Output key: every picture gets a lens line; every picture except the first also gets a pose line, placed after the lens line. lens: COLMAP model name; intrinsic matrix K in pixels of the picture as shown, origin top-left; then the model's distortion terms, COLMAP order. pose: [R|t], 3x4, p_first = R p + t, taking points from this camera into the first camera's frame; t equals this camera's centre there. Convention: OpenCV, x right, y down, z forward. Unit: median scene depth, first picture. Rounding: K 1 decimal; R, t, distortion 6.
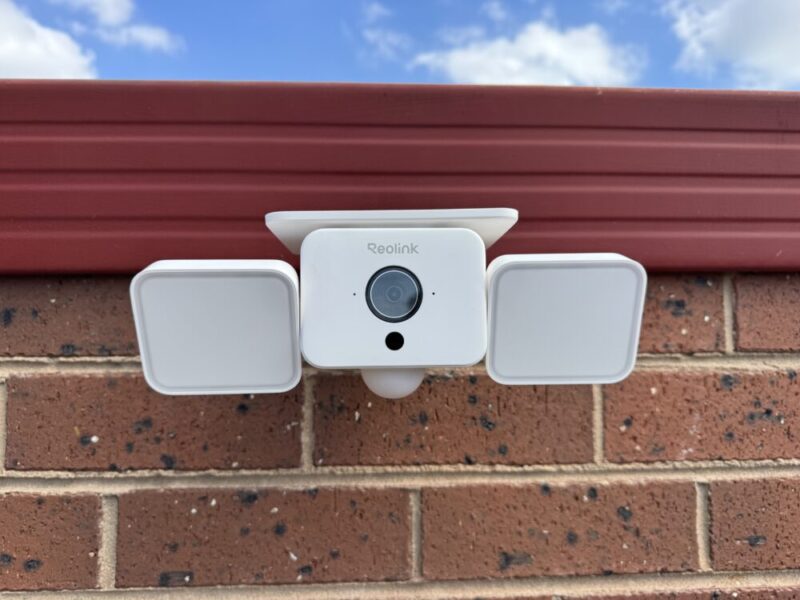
lens RADIAL K [[548.7, 0, 395.4], [0, 548.7, 286.5], [0, 0, 1]] dist [0.126733, -0.269651]
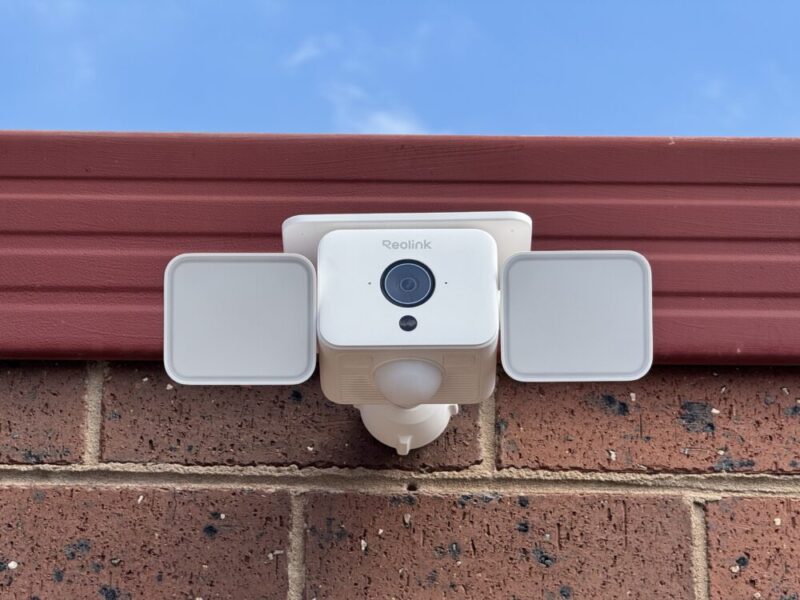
lens RADIAL K [[2802.3, 0, 400.0], [0, 2802.3, 300.0], [0, 0, 1]] dist [0.071372, 4.813134]
pose [[0.999526, -0.010230, -0.029035, 0.089523], [-0.002164, 0.917484, -0.397766, 1.411880], [0.030708, 0.397641, 0.917027, -2.525538]]
